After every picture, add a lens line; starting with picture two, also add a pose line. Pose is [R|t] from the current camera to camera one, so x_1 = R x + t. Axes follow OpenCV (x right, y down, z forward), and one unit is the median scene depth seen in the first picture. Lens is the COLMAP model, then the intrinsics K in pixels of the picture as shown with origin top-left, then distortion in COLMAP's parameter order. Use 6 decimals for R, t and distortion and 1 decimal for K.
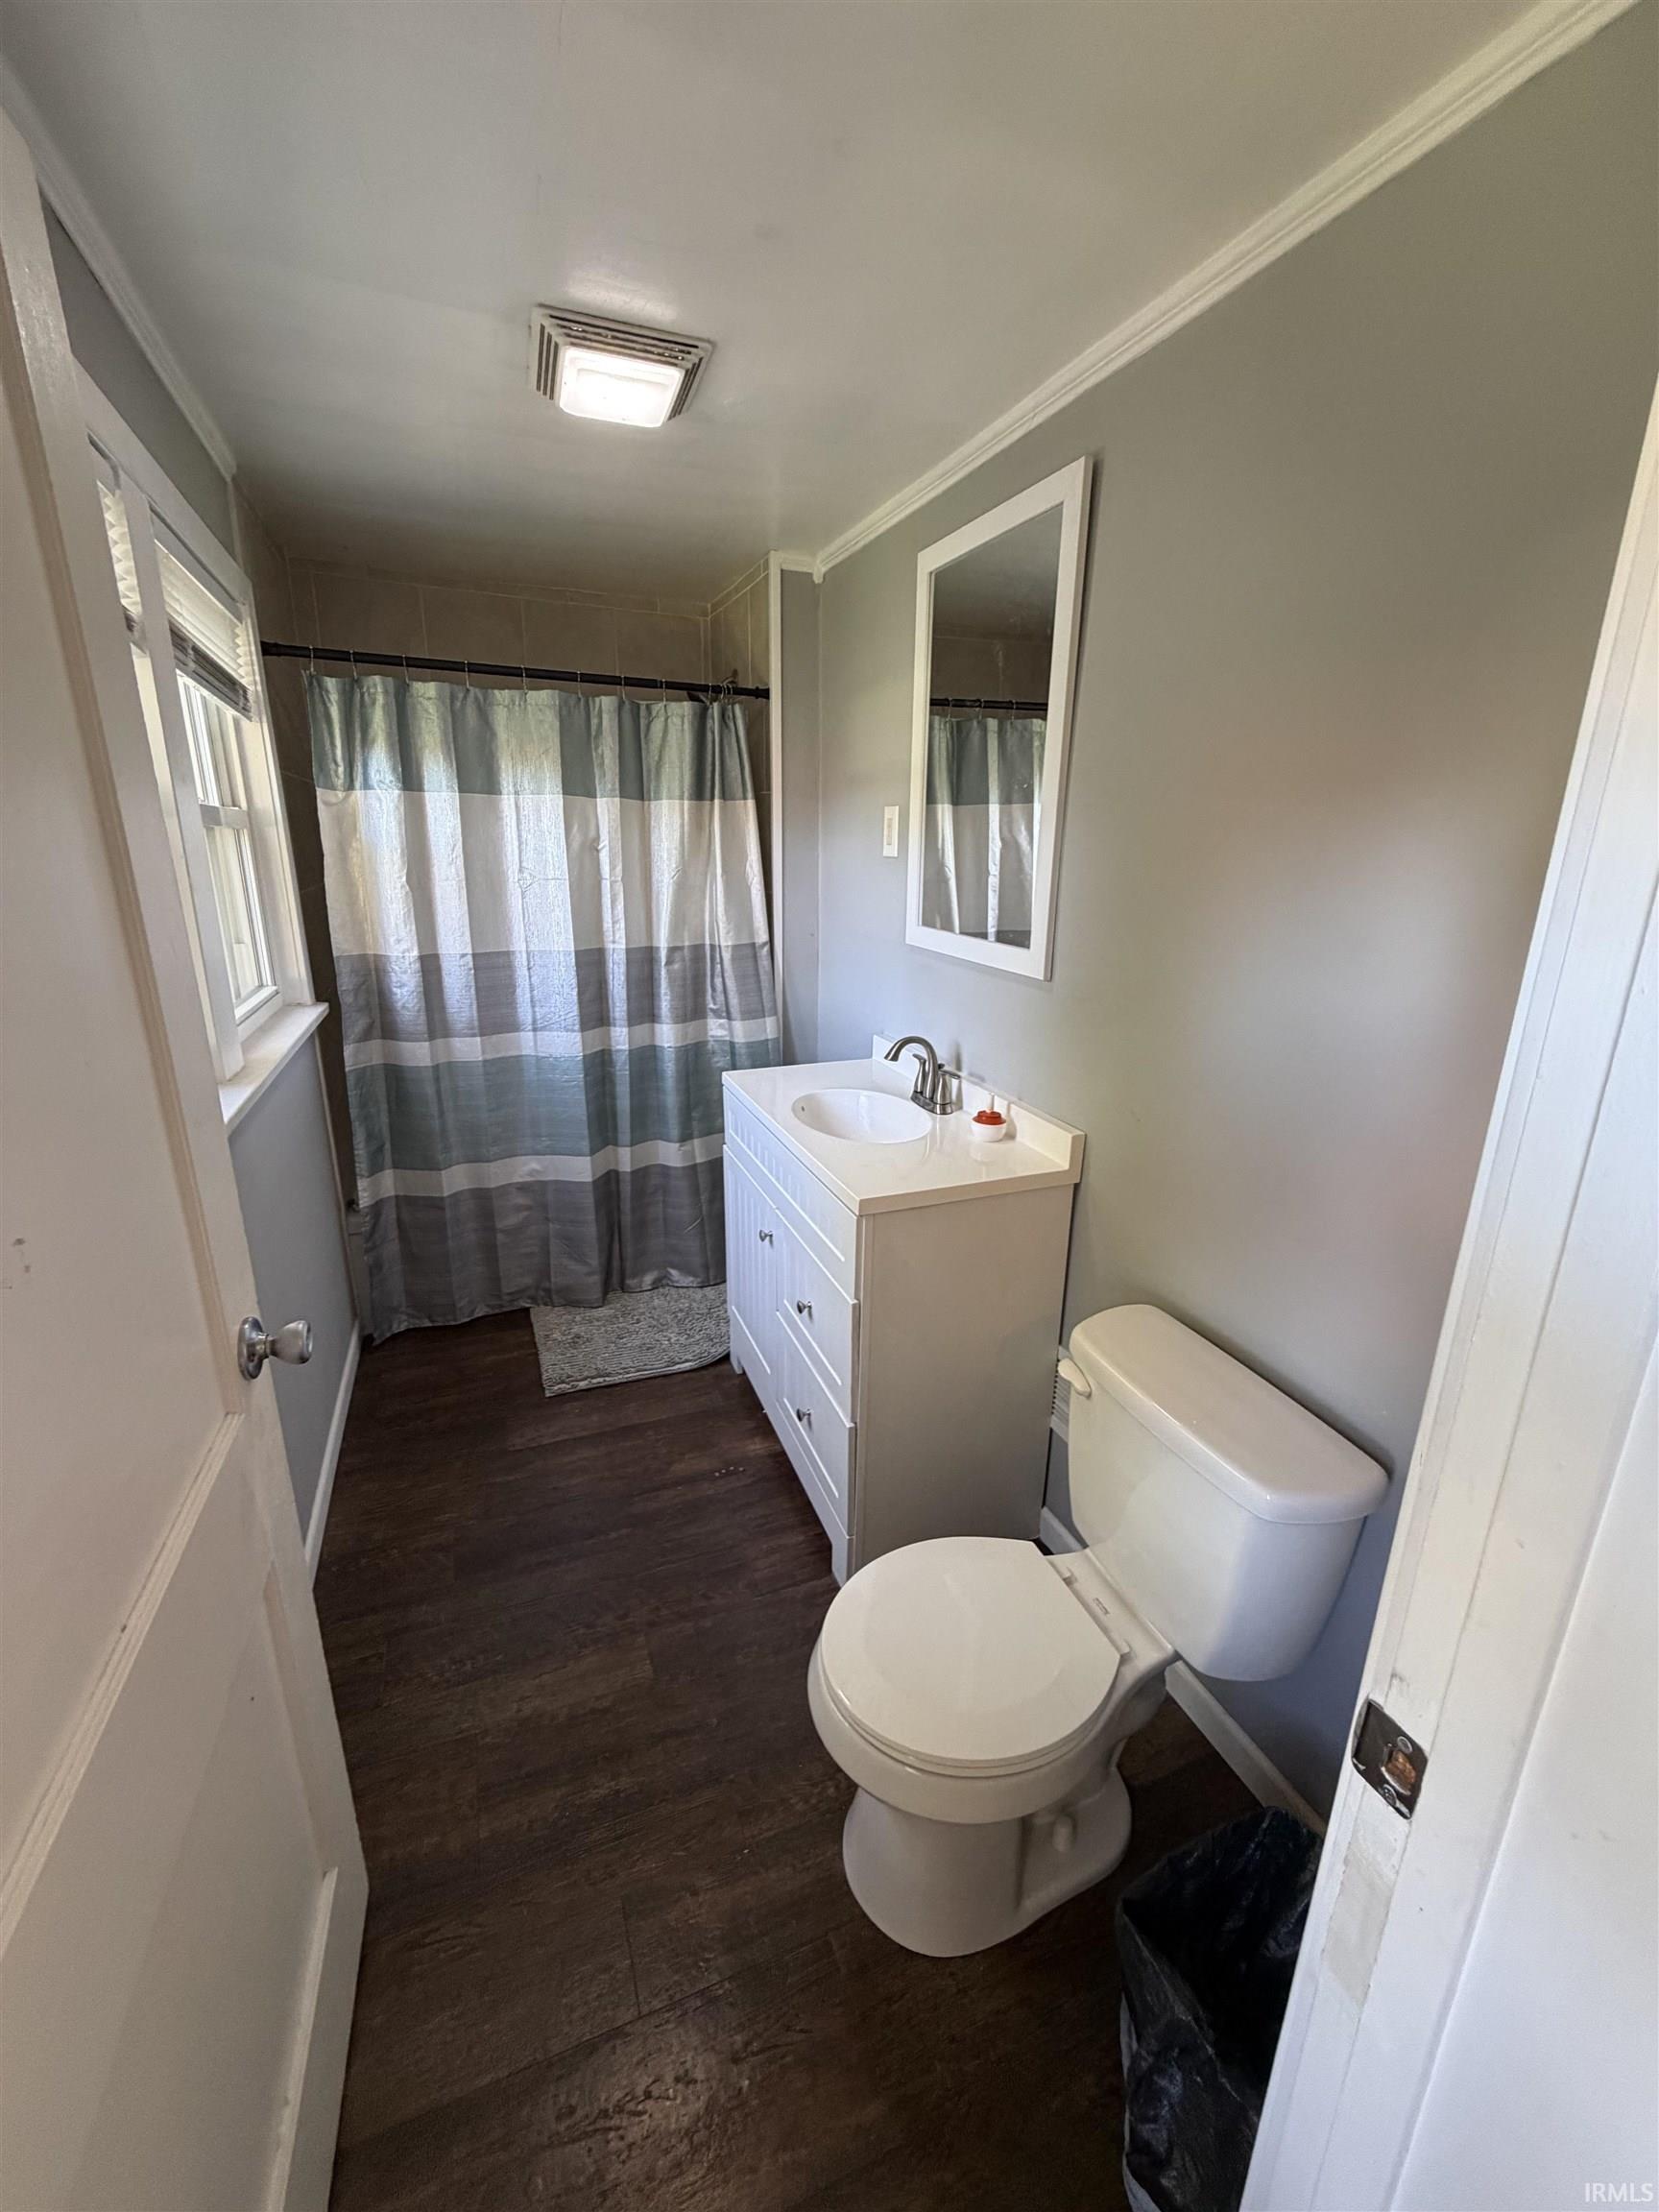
lens RADIAL K [[885.9, 0, 824.3], [0, 885.9, 1101.1], [0, 0, 1]] dist [-0.002828, 0.000422]
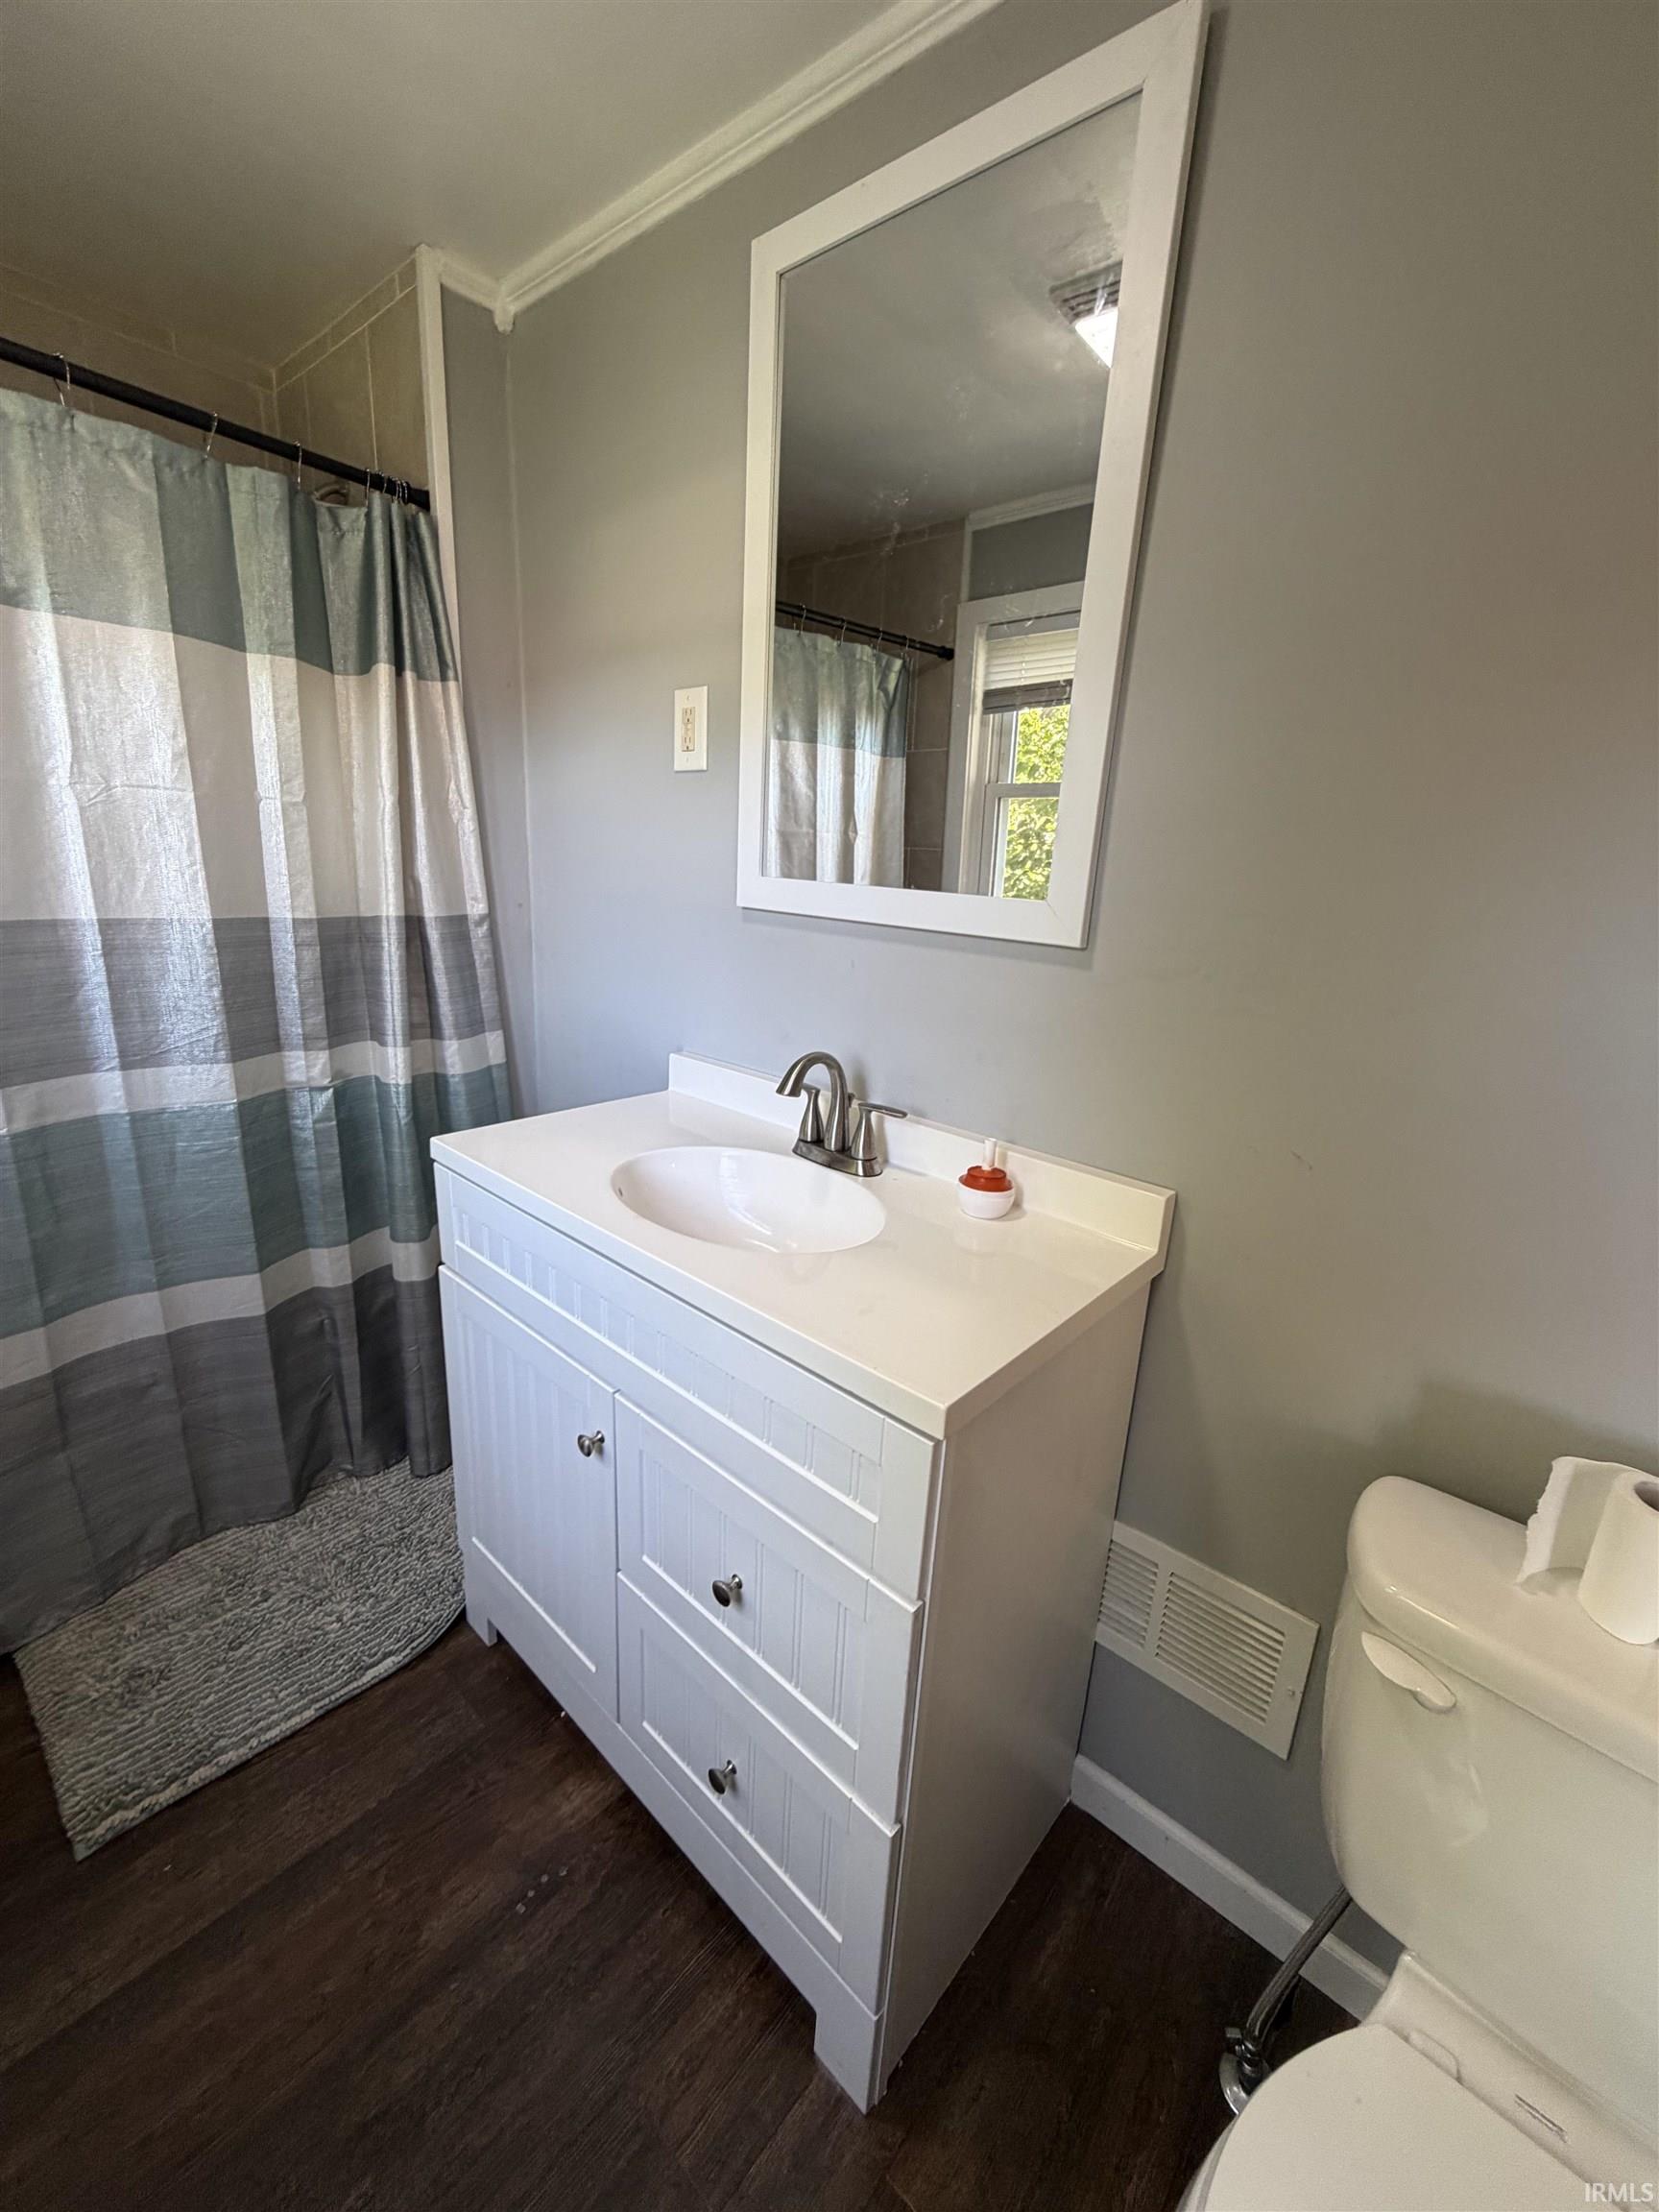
lens RADIAL K [[885.9, 0, 840.2], [0, 885.9, 1097.8], [0, 0, 1]] dist [-0.002828, 0.000422]
pose [[0.888385, -0.084536, 0.451250, -0.144797], [0.089092, 0.995961, 0.011184, -0.043796], [-0.450373, 0.030267, 0.892327, 0.423883]]
